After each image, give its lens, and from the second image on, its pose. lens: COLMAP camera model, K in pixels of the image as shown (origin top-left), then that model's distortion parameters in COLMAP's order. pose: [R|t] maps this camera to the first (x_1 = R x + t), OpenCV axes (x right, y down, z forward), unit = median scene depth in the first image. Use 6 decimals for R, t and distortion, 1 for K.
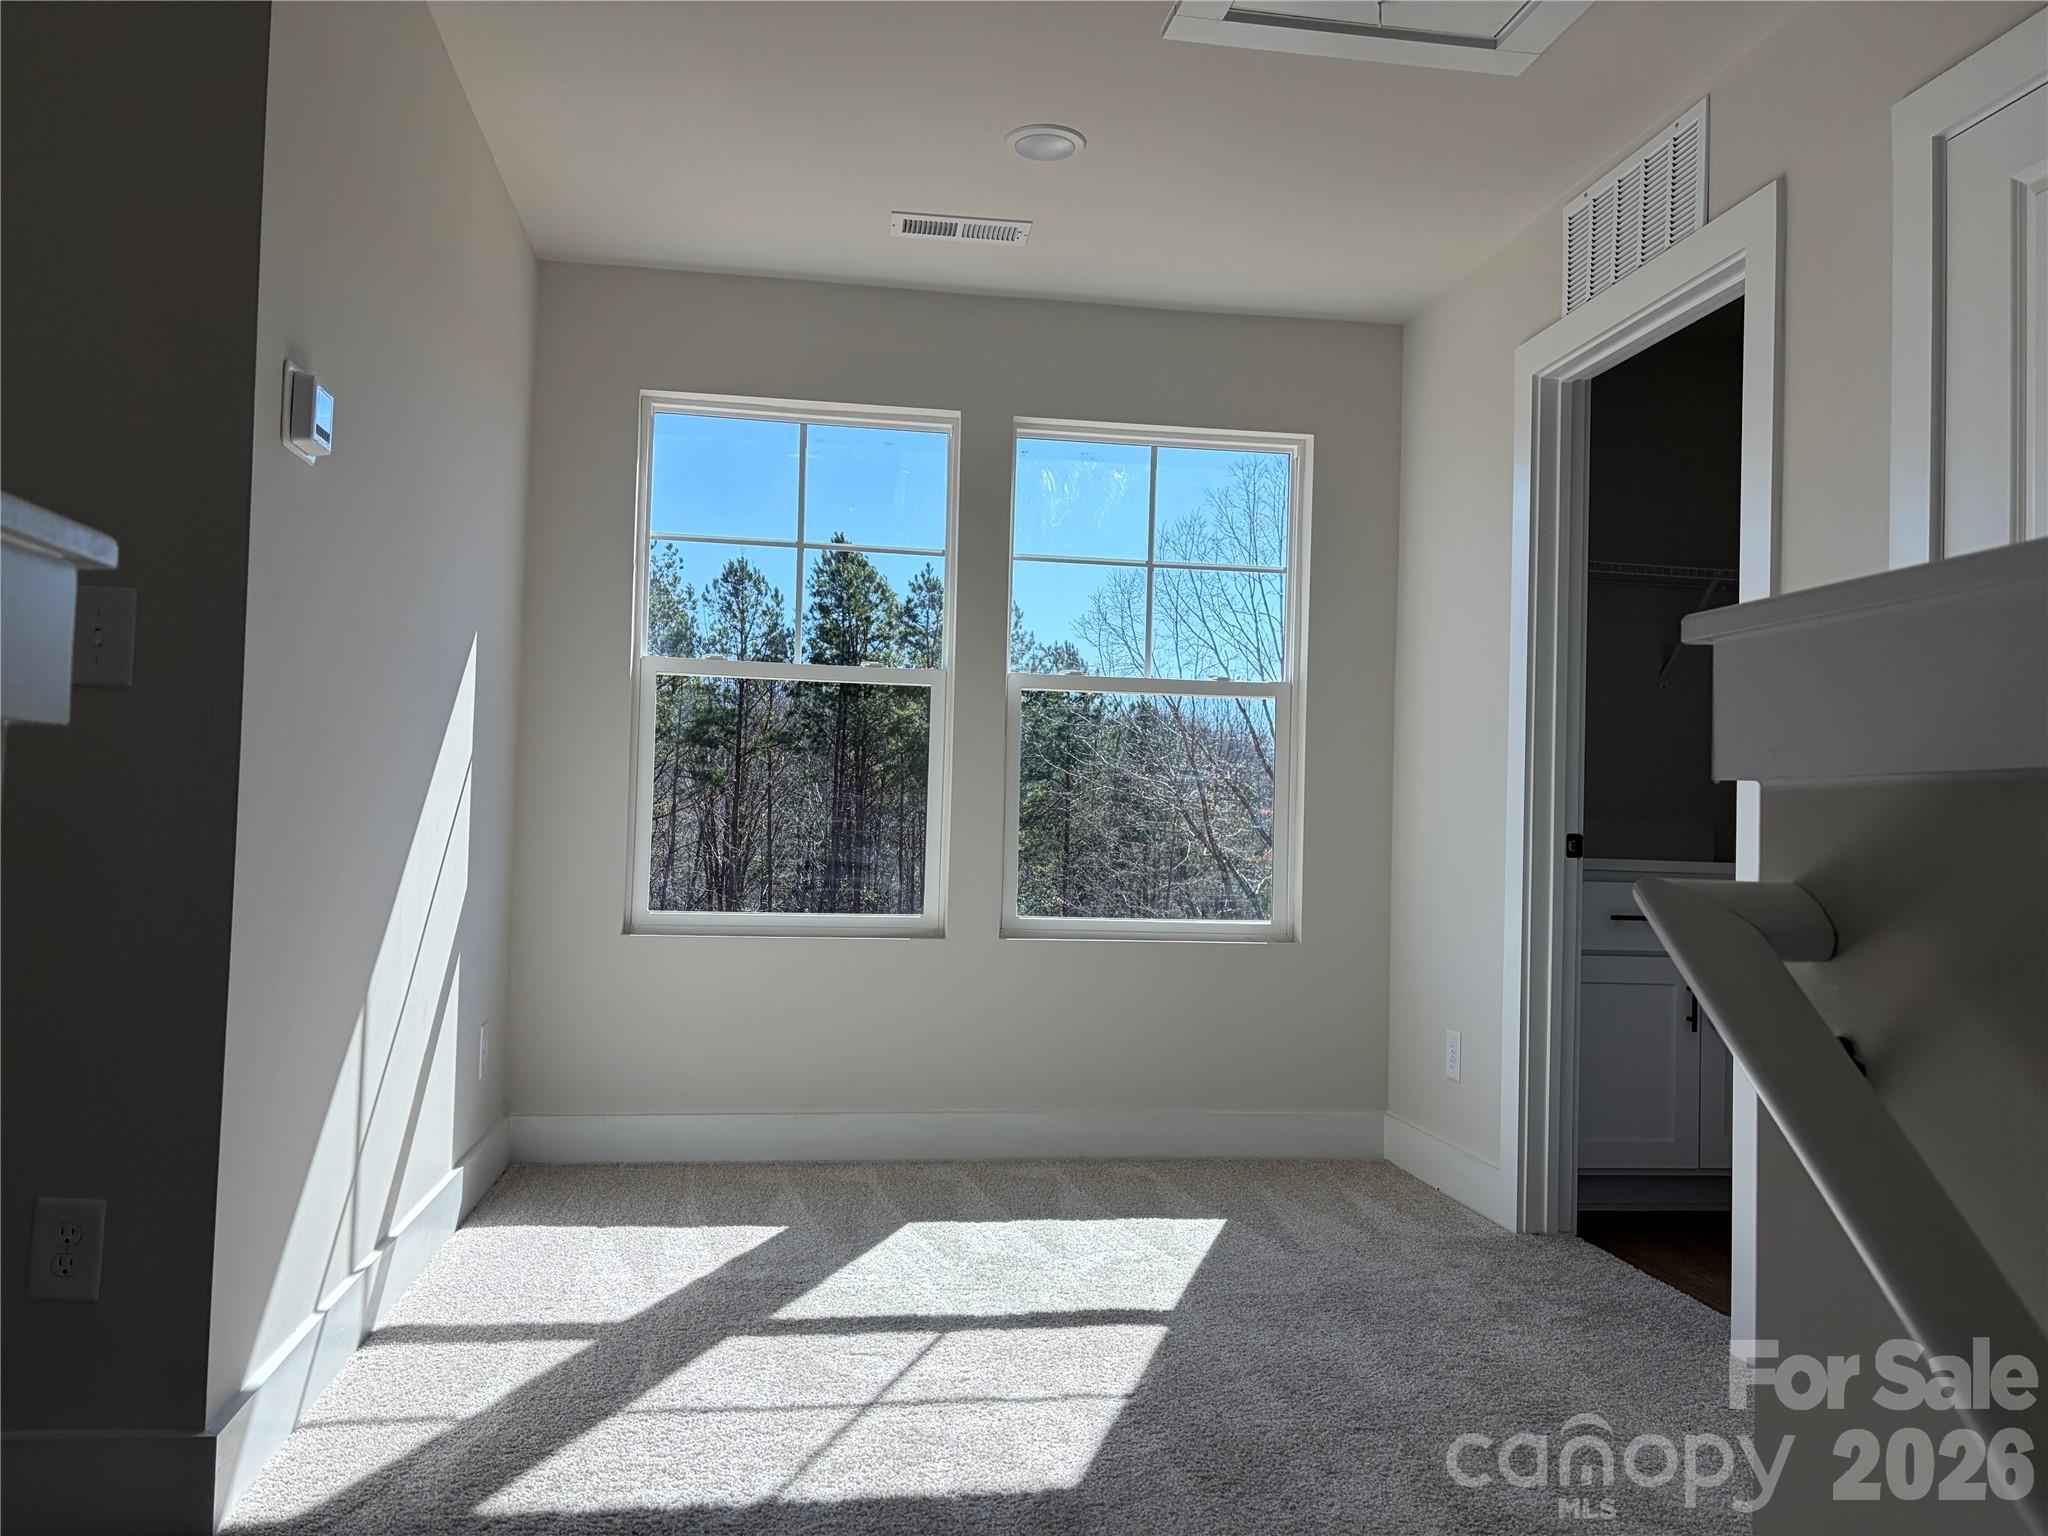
lens RADIAL K [[1544.2, 0, 987.0], [0, 1544.2, 776.9], [0, 0, 1]] dist [0.050113, -0.057404]
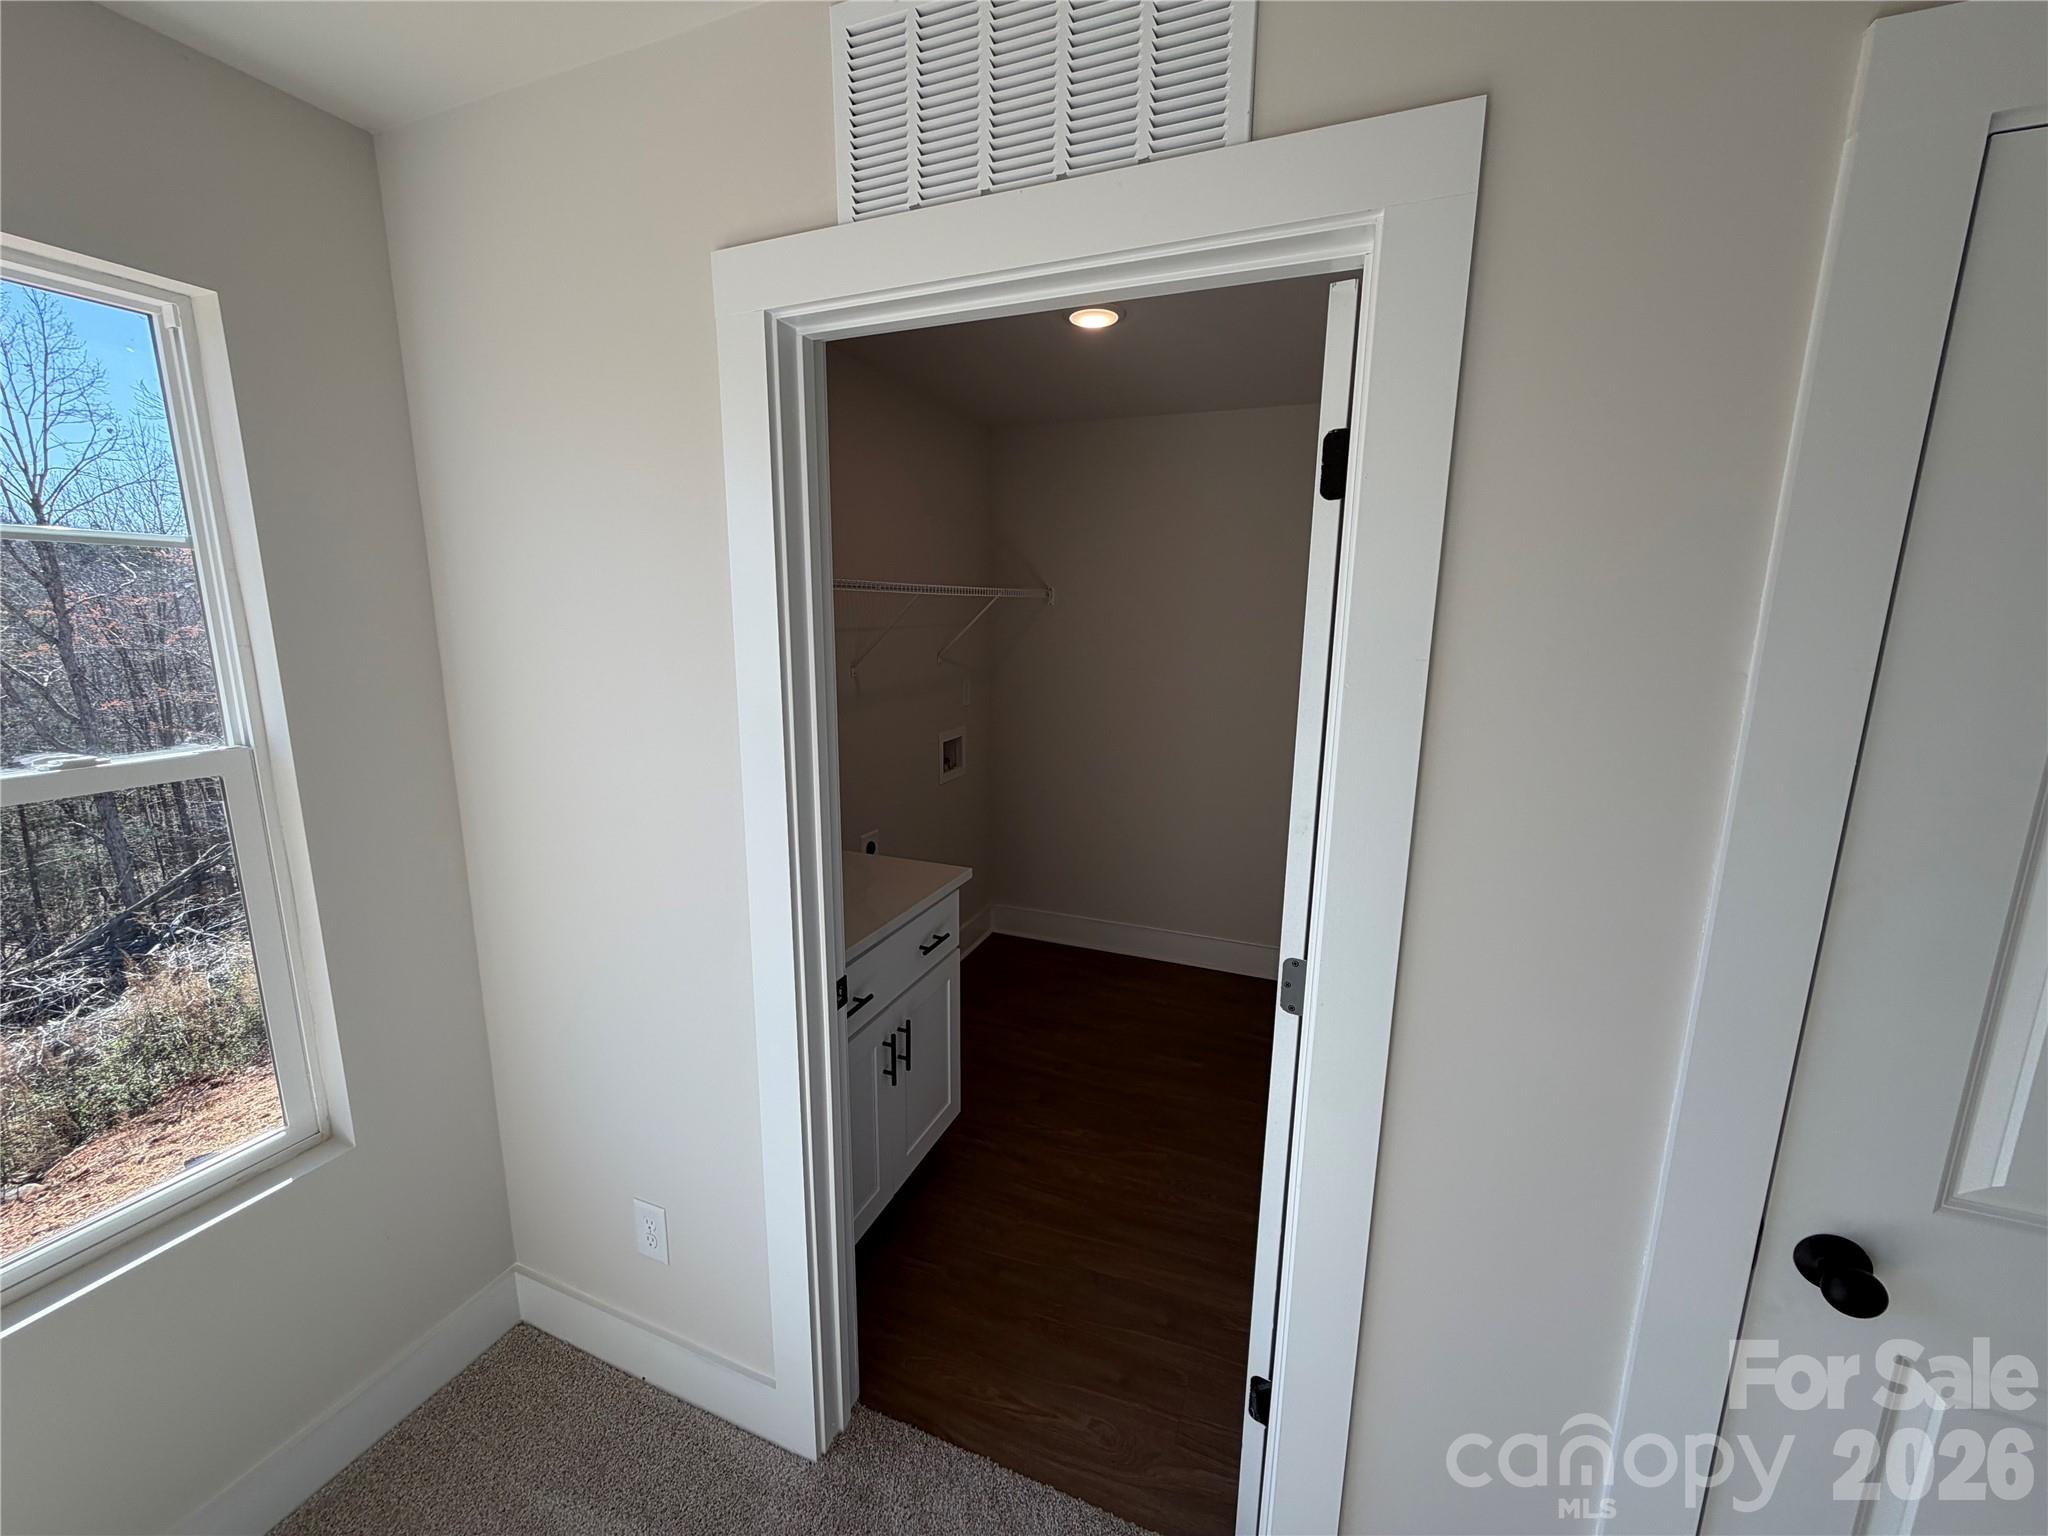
lens RADIAL K [[819.9, 0, 1019.6], [0, 819.9, 760.8], [0, 0, 1]] dist [0.000883, -0.000114]
pose [[0.496467, -0.188227, 0.847403, 0.096013], [-0.017272, 0.973872, 0.226438, -0.161088], [-0.867884, -0.127055, 0.480244, 0.735495]]
